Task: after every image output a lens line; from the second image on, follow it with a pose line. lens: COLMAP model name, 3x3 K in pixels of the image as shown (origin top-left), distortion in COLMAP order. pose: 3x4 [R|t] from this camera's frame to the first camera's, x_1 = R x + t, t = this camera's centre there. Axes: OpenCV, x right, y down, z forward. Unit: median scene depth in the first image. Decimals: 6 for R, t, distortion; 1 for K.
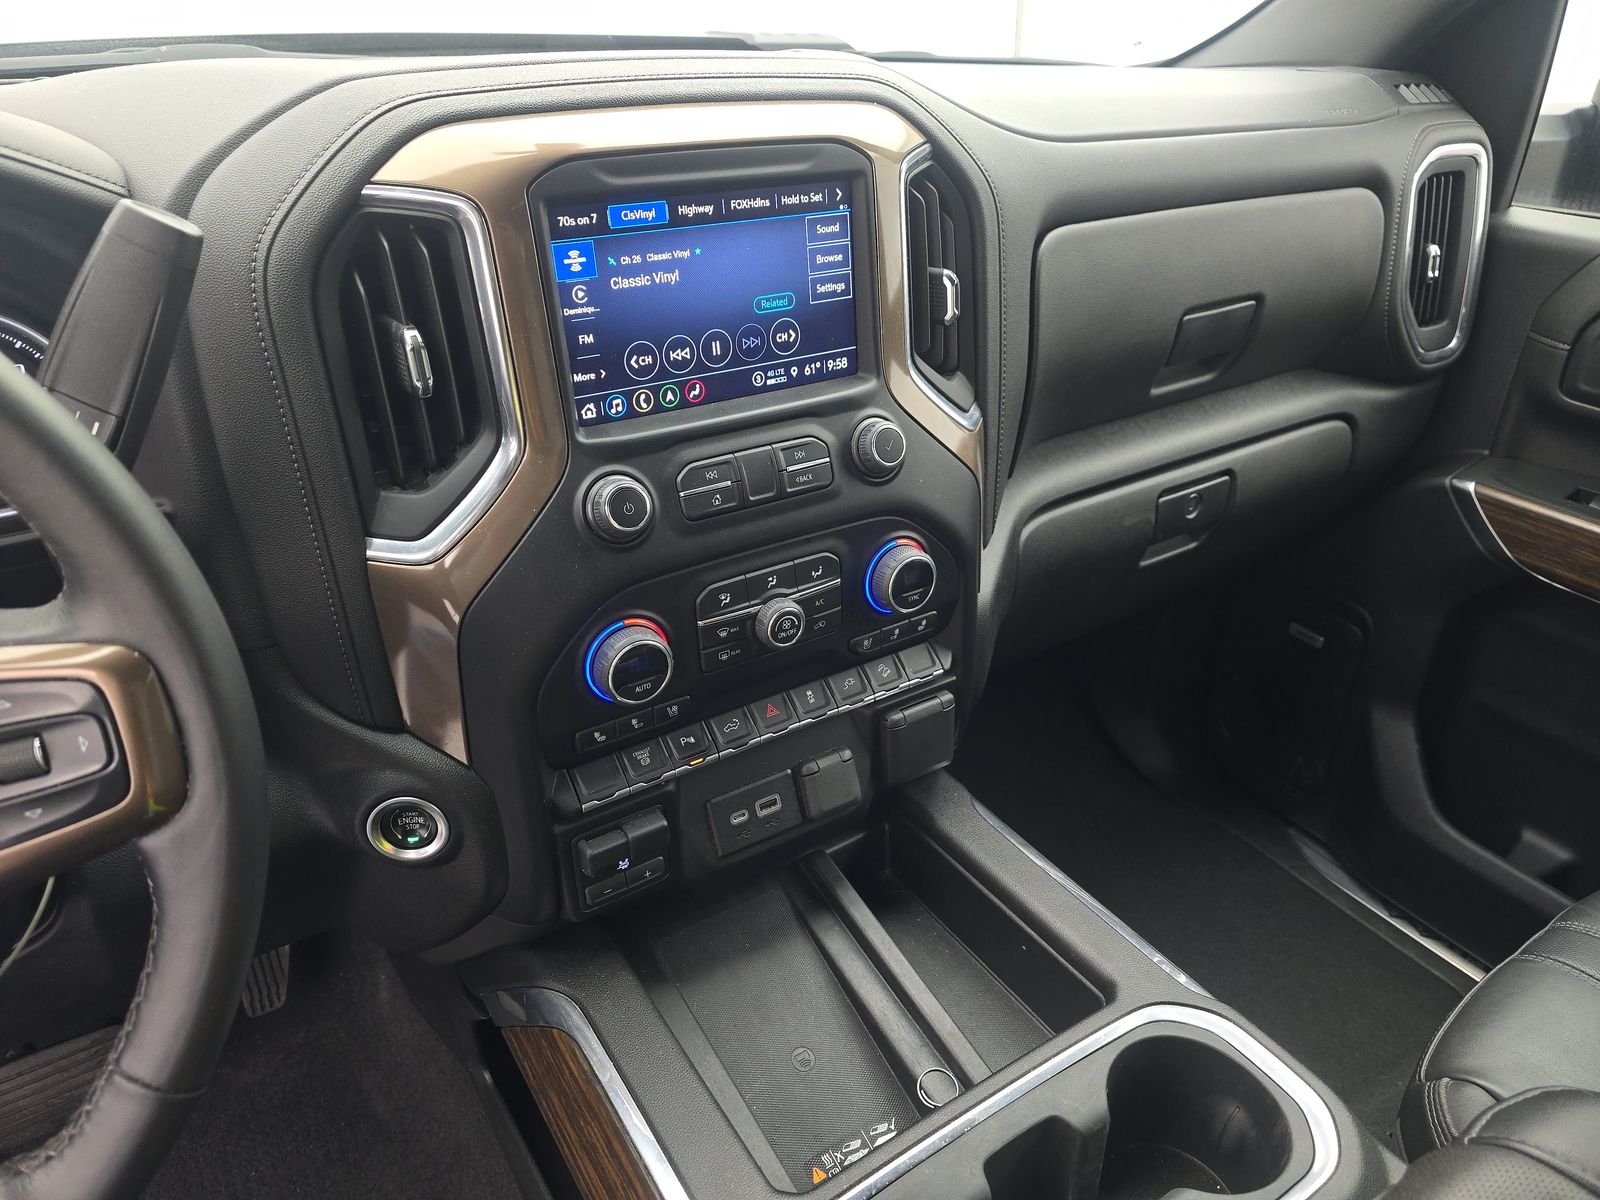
lens RADIAL K [[1044.5, 0, 800.0], [0, 1044.5, 600.0], [0, 0, 1]] dist [0.061341, -0.090356]
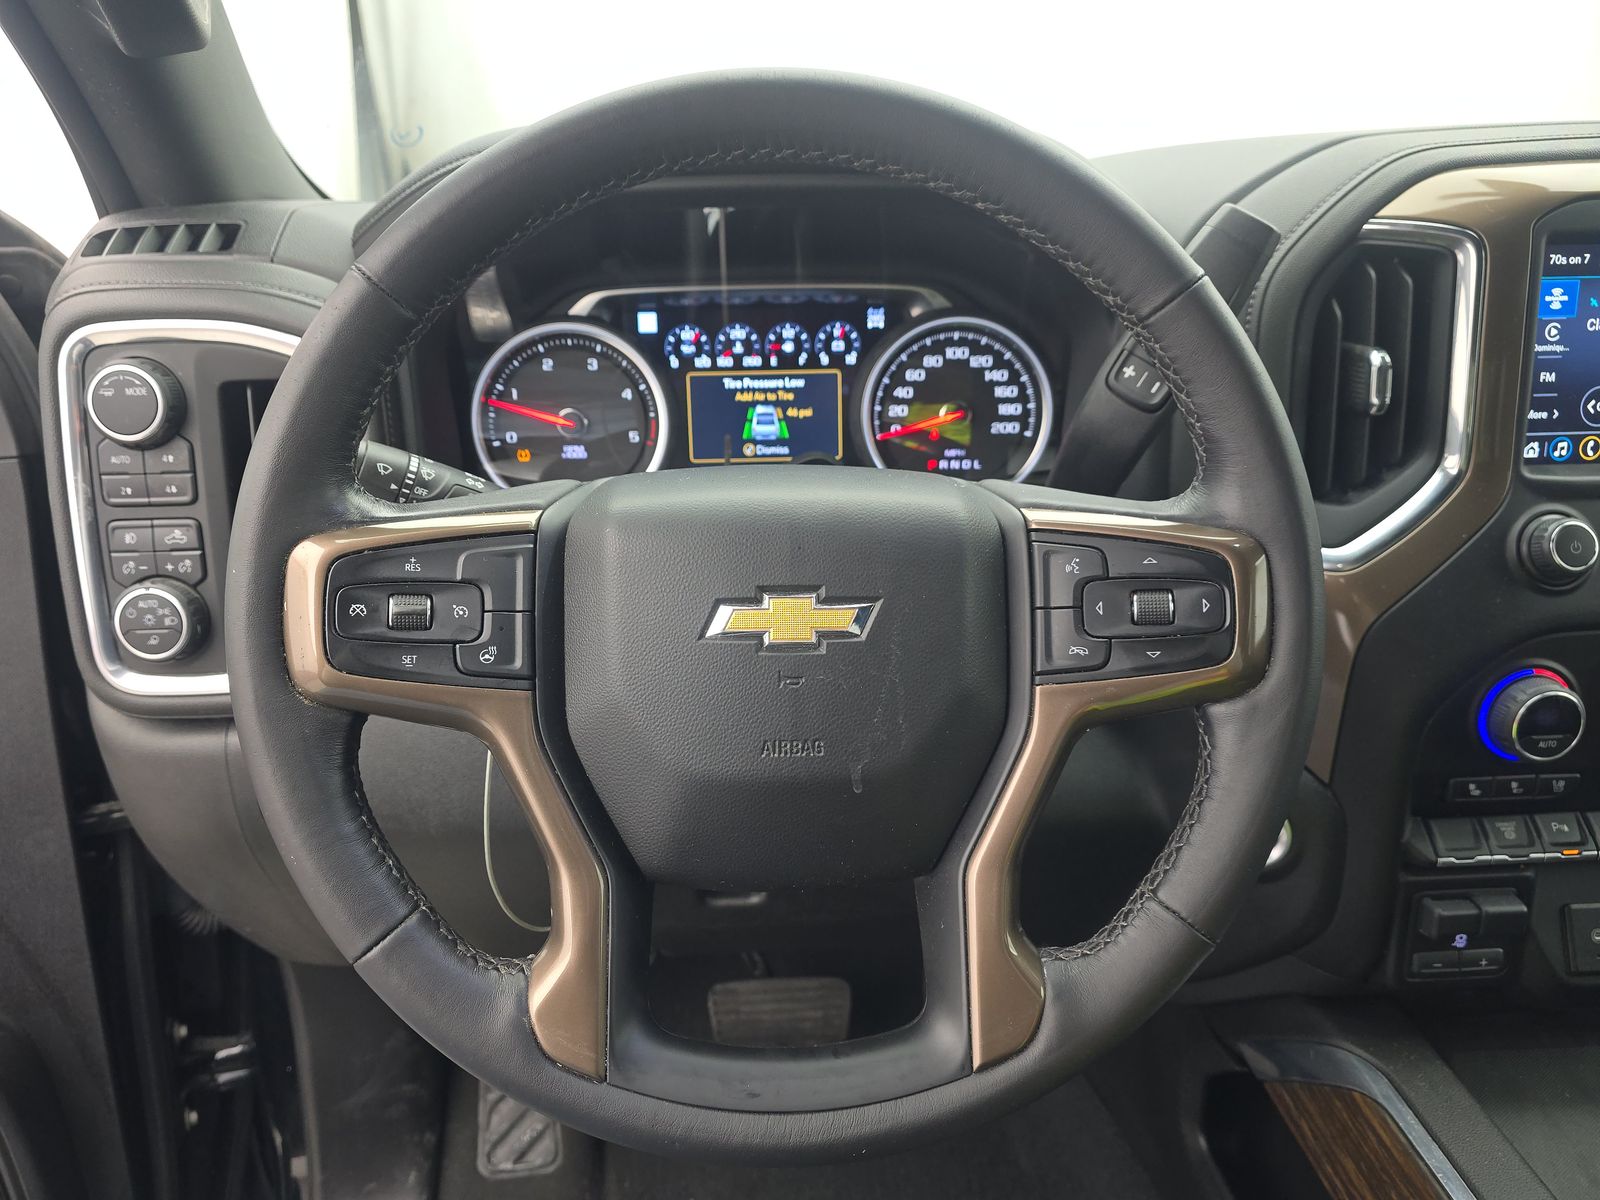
lens RADIAL K [[1098.0, 0, 800.0], [0, 1098.0, 600.0], [0, 0, 1]] dist [0.005498, -0.009951]
pose [[0.863002, 0.151440, -0.481969, -0.274095], [-0.221904, 0.970687, -0.092335, 0.197563], [0.453858, 0.186636, 0.871309, -0.164513]]
